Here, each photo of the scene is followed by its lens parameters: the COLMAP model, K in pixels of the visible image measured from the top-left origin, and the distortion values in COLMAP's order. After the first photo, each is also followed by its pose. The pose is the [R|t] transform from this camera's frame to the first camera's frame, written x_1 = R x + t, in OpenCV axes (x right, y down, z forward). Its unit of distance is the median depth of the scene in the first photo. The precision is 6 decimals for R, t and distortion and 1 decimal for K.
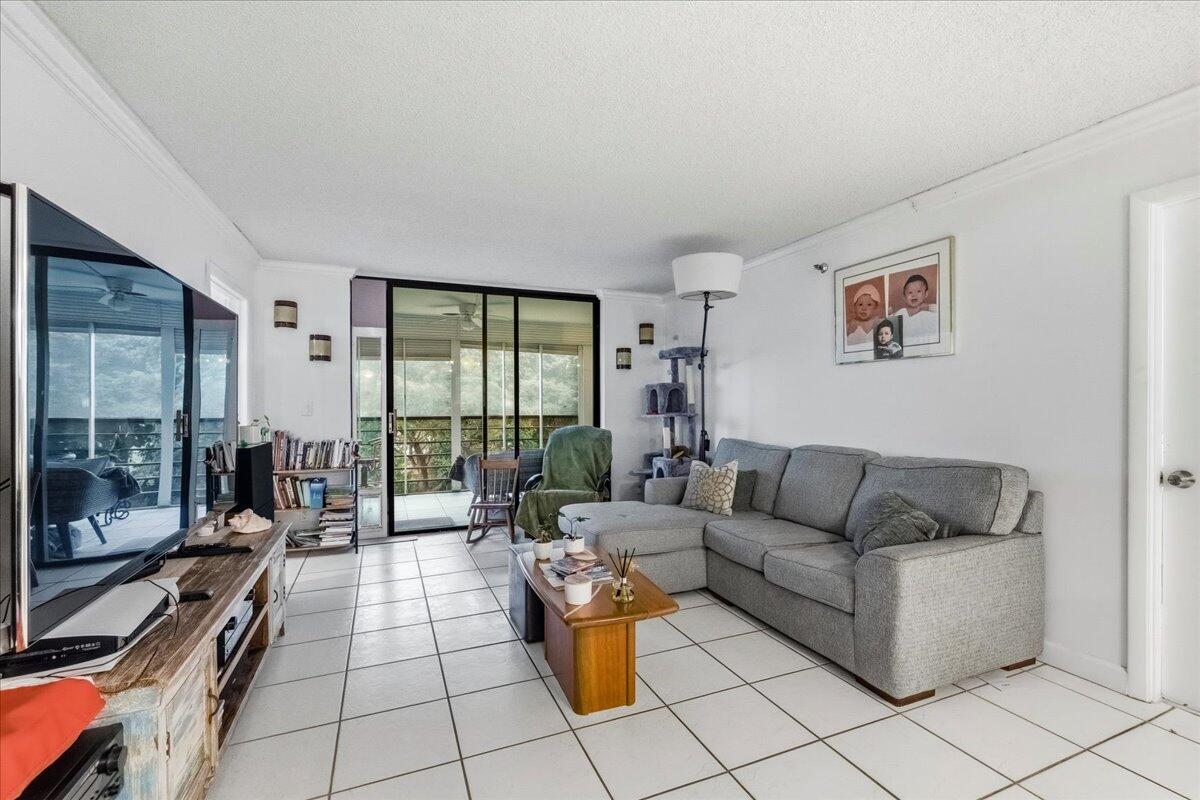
lens RADIAL K [[521.2, 0, 601.4], [0, 521.2, 395.2], [0, 0, 1]] dist [-0.000438, 0.000156]
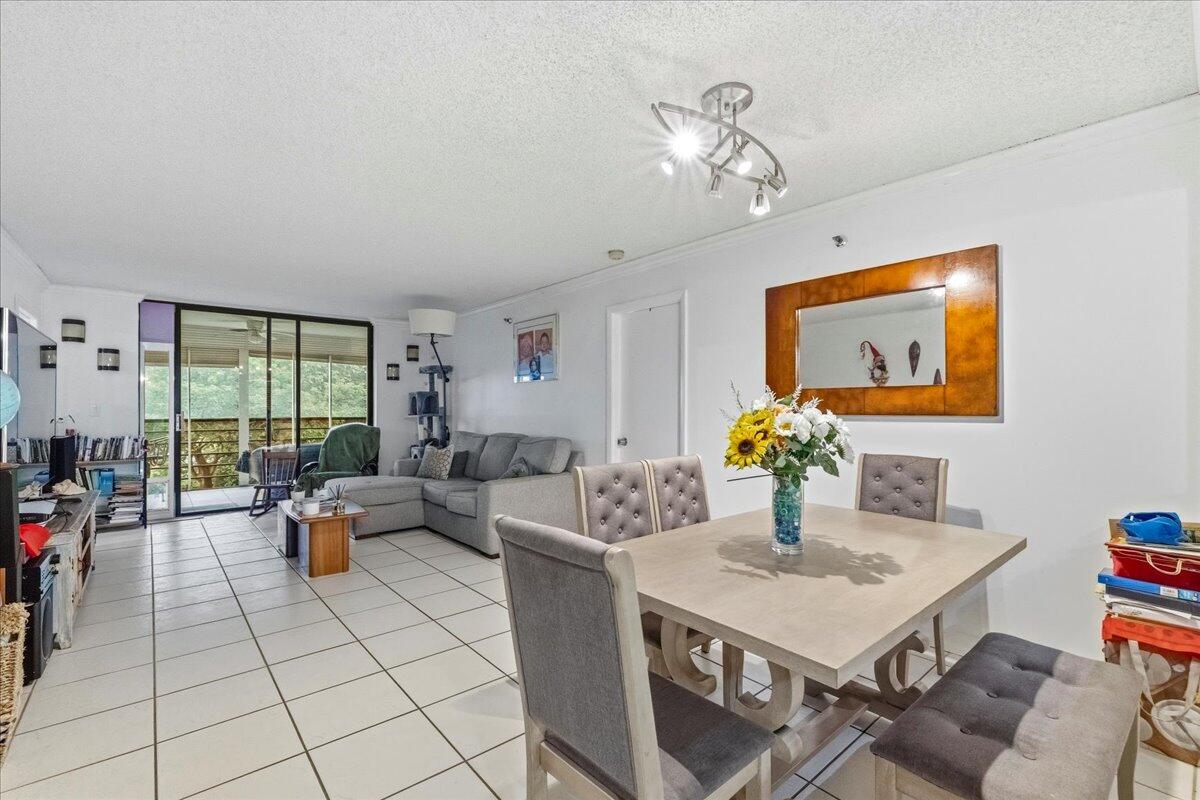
lens RADIAL K [[531.3, 0, 600.0], [0, 531.3, 400.0], [0, 0, 1]] dist [-0.000555, 0.000120]
pose [[0.953013, 0.005765, 0.302876, 0.161114], [-0.006114, 0.999981, 0.000204, -0.005367], [-0.302869, -0.002046, 0.953030, -0.490419]]
